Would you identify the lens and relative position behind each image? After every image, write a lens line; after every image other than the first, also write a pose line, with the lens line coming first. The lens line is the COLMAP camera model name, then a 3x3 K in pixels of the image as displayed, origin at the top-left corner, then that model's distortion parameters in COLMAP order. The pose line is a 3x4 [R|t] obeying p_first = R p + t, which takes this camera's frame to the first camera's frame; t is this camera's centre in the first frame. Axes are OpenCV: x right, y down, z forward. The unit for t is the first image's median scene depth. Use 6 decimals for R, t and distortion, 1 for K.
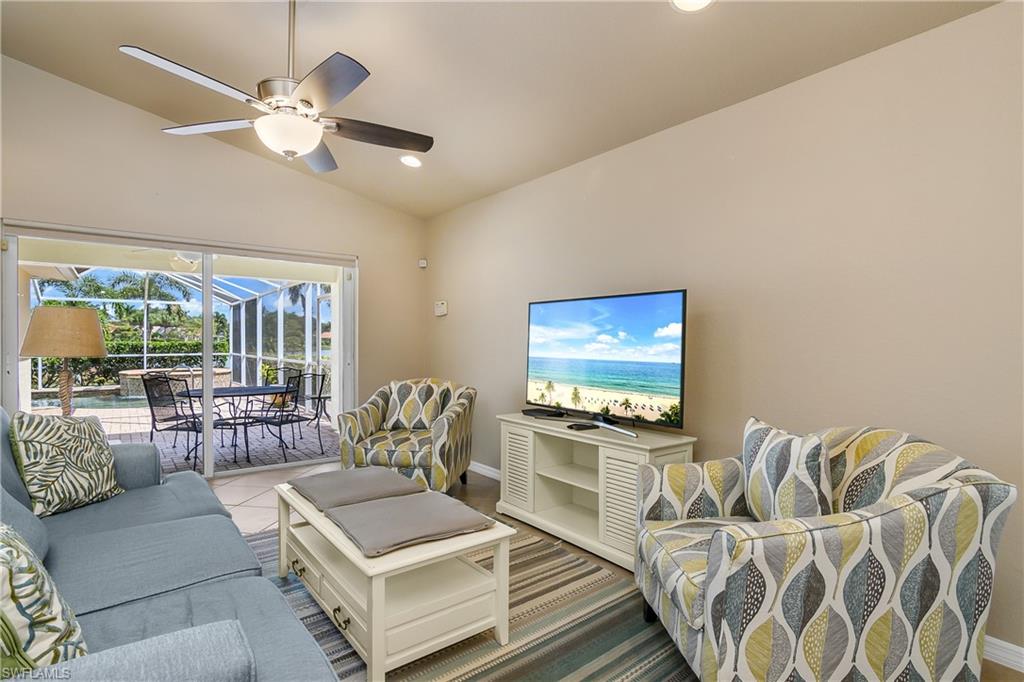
lens RADIAL K [[508.5, 0, 487.8], [0, 508.5, 351.4], [0, 0, 1]] dist [-0.021645, 0.005428]
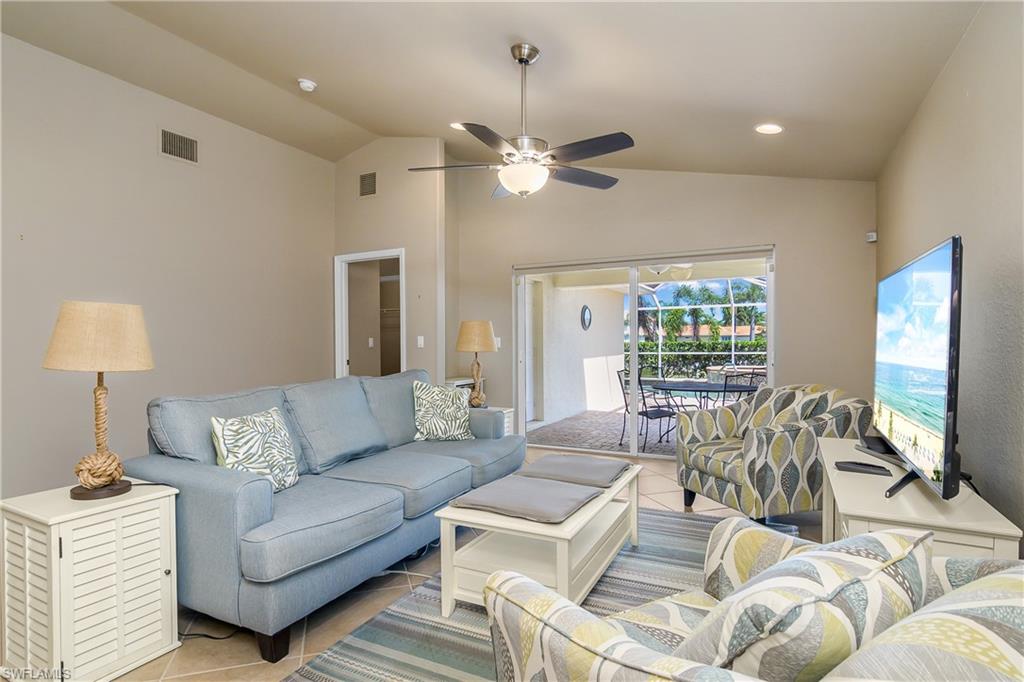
lens RADIAL K [[508.5, 0, 509.4], [0, 508.5, 349.8], [0, 0, 1]] dist [-0.021645, 0.005428]
pose [[0.442774, 0.006410, -0.896611, 0.483107], [-0.007330, 0.999967, 0.003529, -0.001181], [0.896604, 0.005010, 0.442806, 0.264674]]
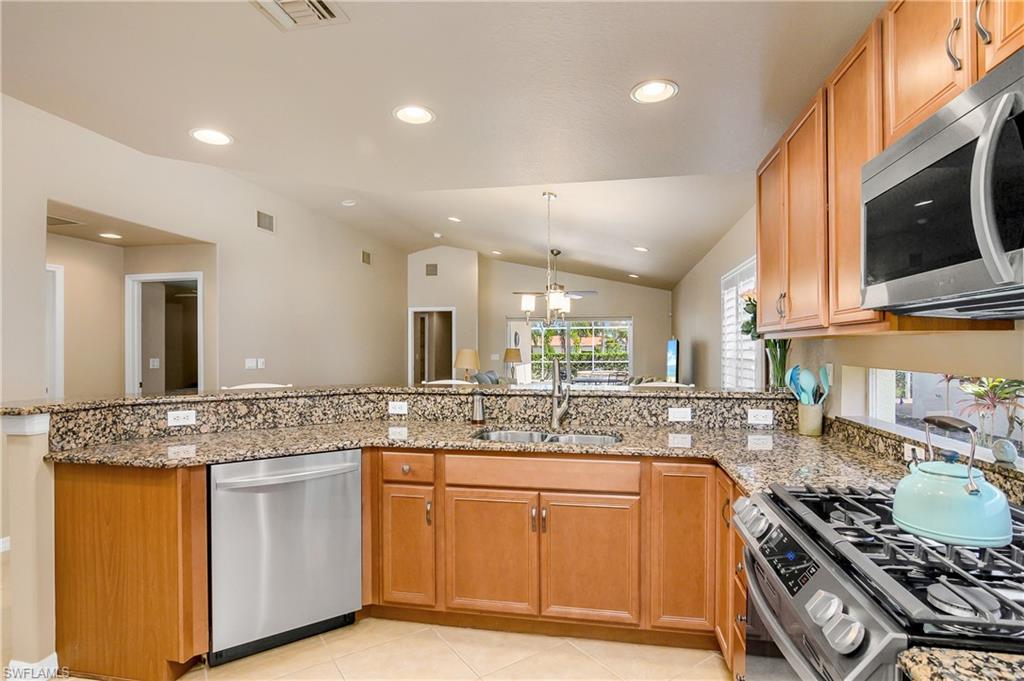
lens RADIAL K [[508.5, 0, 521.5], [0, 508.5, 347.5], [0, 0, 1]] dist [-0.021645, 0.005428]
pose [[0.692695, -0.006788, -0.721198, 1.267803], [-0.009912, 0.999772, -0.018930, -0.020787], [0.721162, 0.020261, 0.692470, -1.010662]]
